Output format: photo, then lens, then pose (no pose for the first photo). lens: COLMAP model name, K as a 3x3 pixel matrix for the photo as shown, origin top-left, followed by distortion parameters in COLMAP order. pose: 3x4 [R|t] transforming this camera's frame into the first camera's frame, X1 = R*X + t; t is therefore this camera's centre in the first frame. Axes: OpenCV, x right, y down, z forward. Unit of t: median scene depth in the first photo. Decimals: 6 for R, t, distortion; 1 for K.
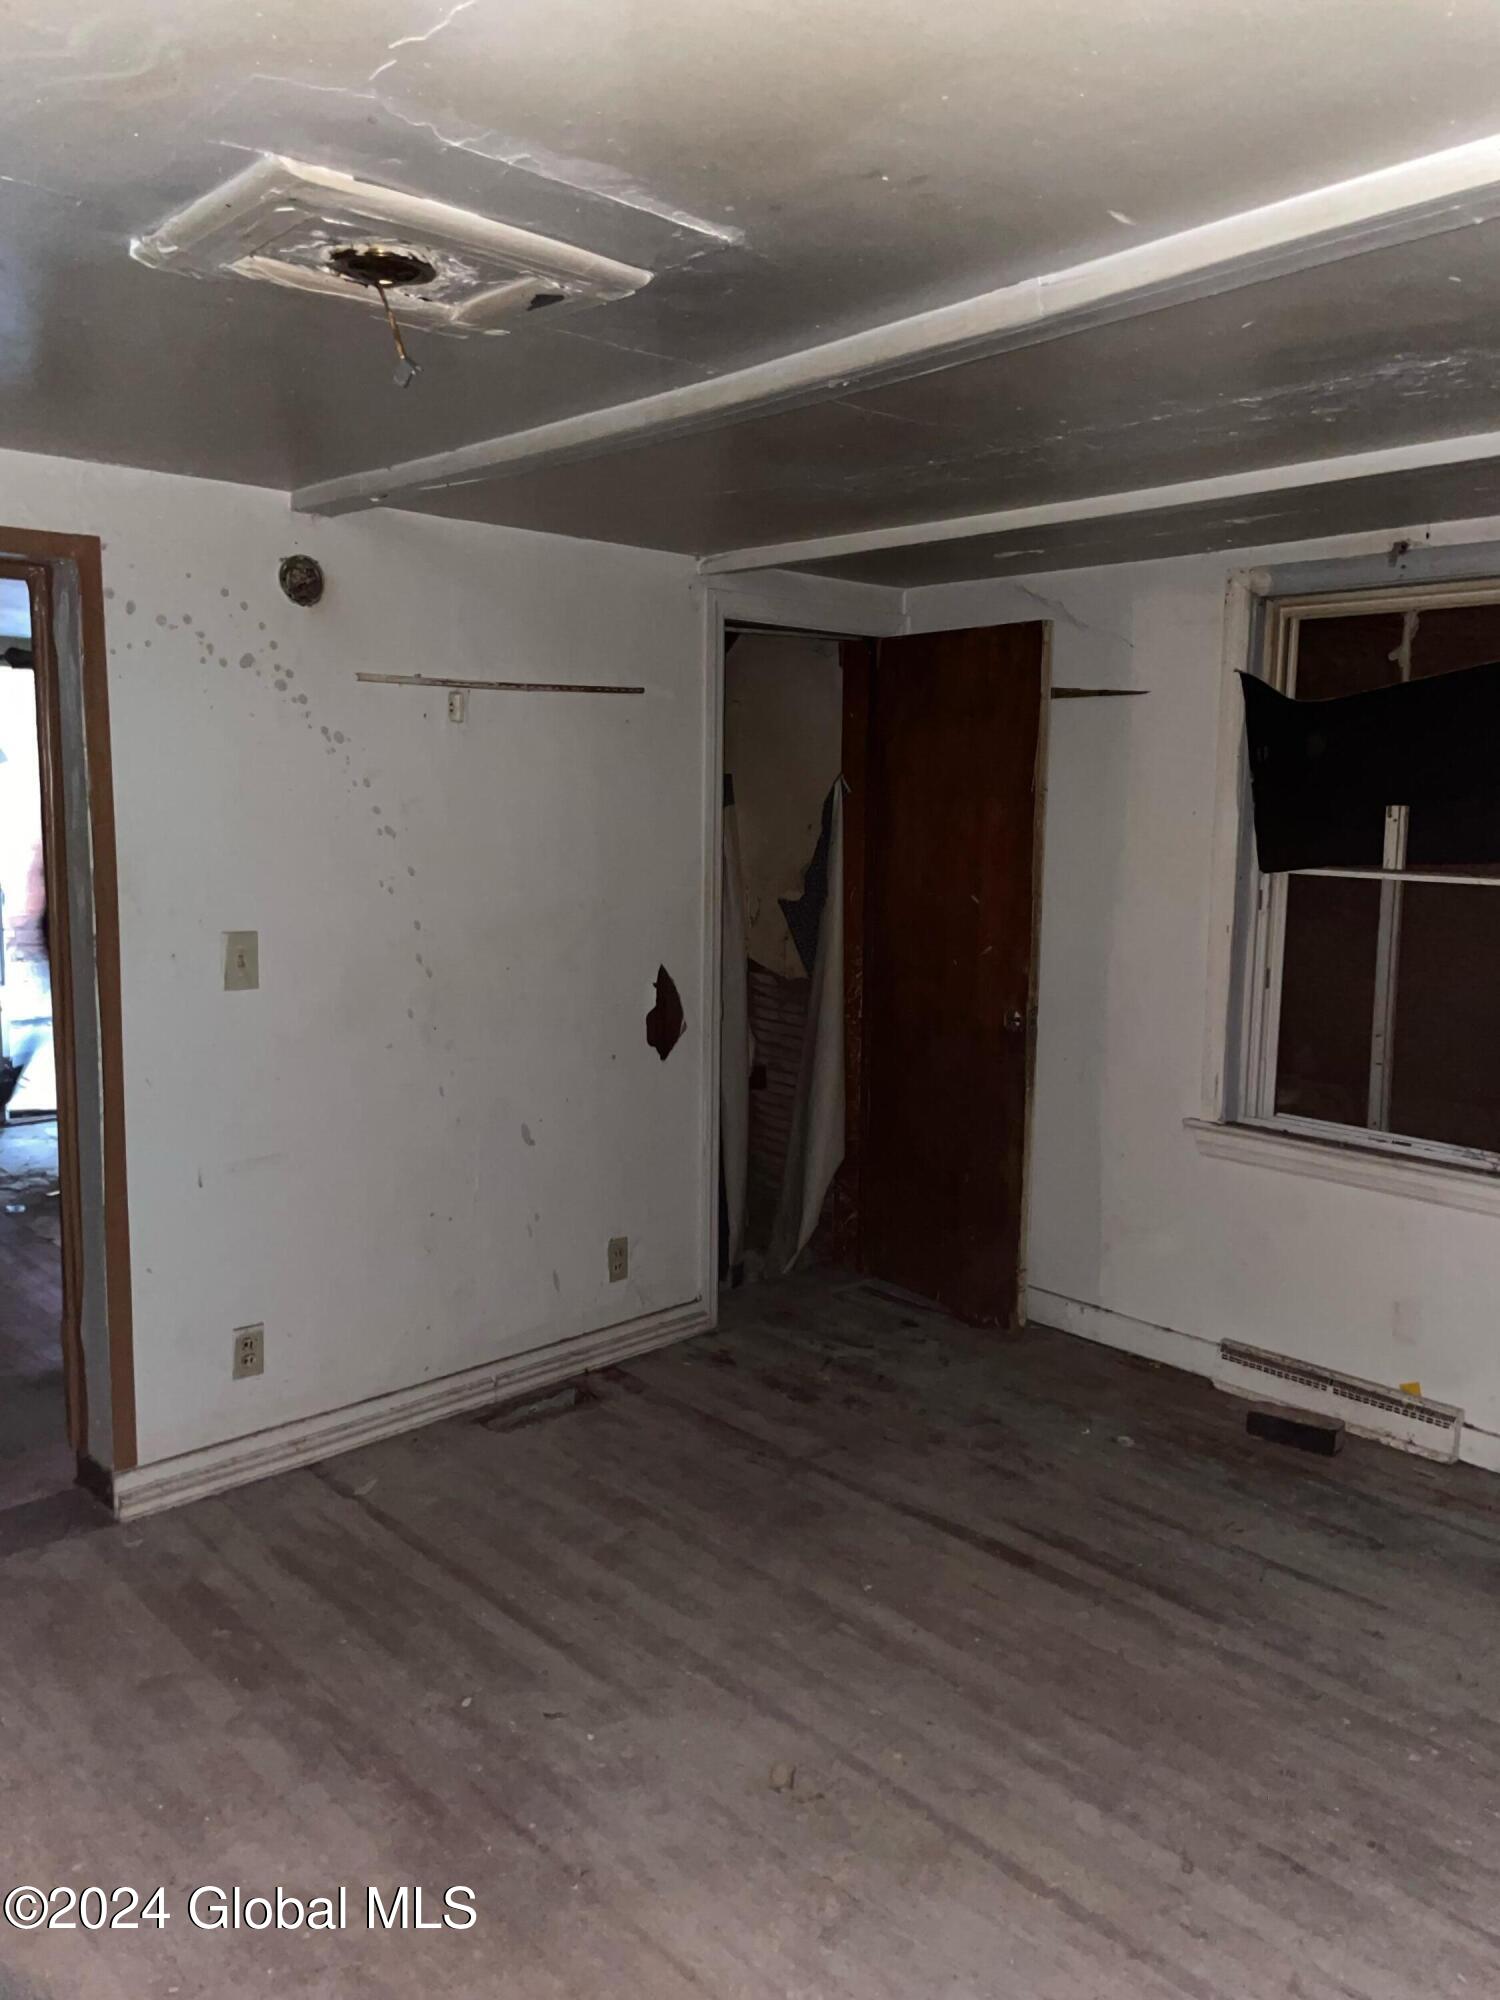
lens RADIAL K [[1527.1, 0, 776.9], [0, 1527.1, 994.3], [0, 0, 1]] dist [0.082897, -0.112588]
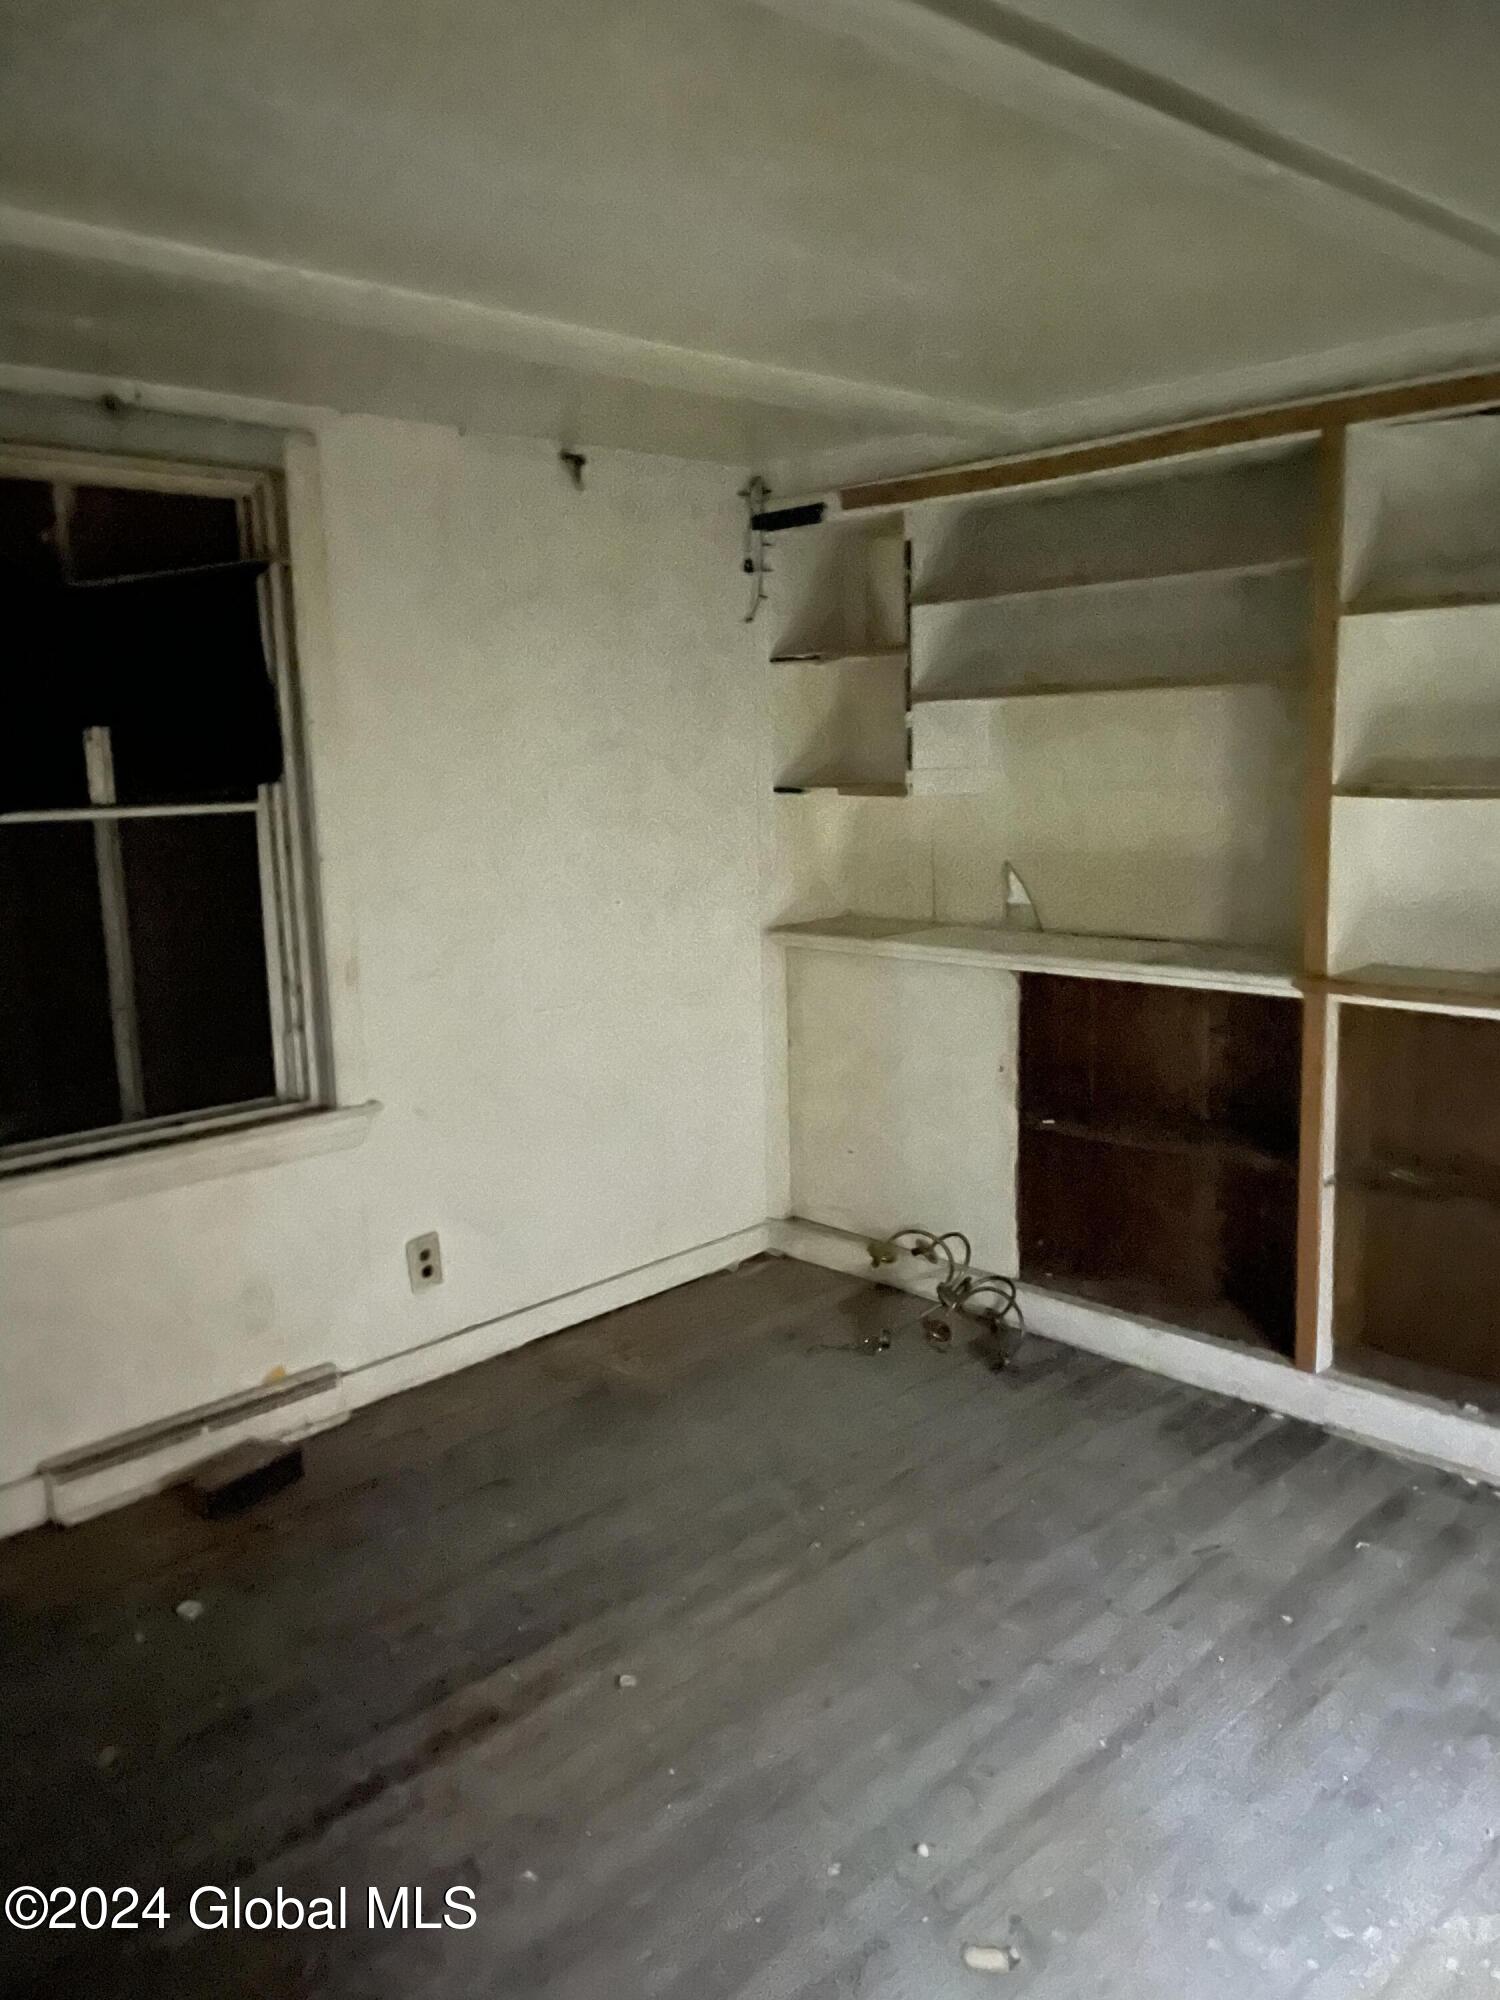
lens RADIAL K [[1527.1, 0, 776.9], [0, 1527.1, 994.3], [0, 0, 1]] dist [0.082897, -0.112588]
pose [[-0.025431, -0.185257, 0.982361, -0.438094], [0.160025, 0.969252, 0.186927, -0.081052], [-0.986785, 0.161956, 0.004997, 0.670953]]
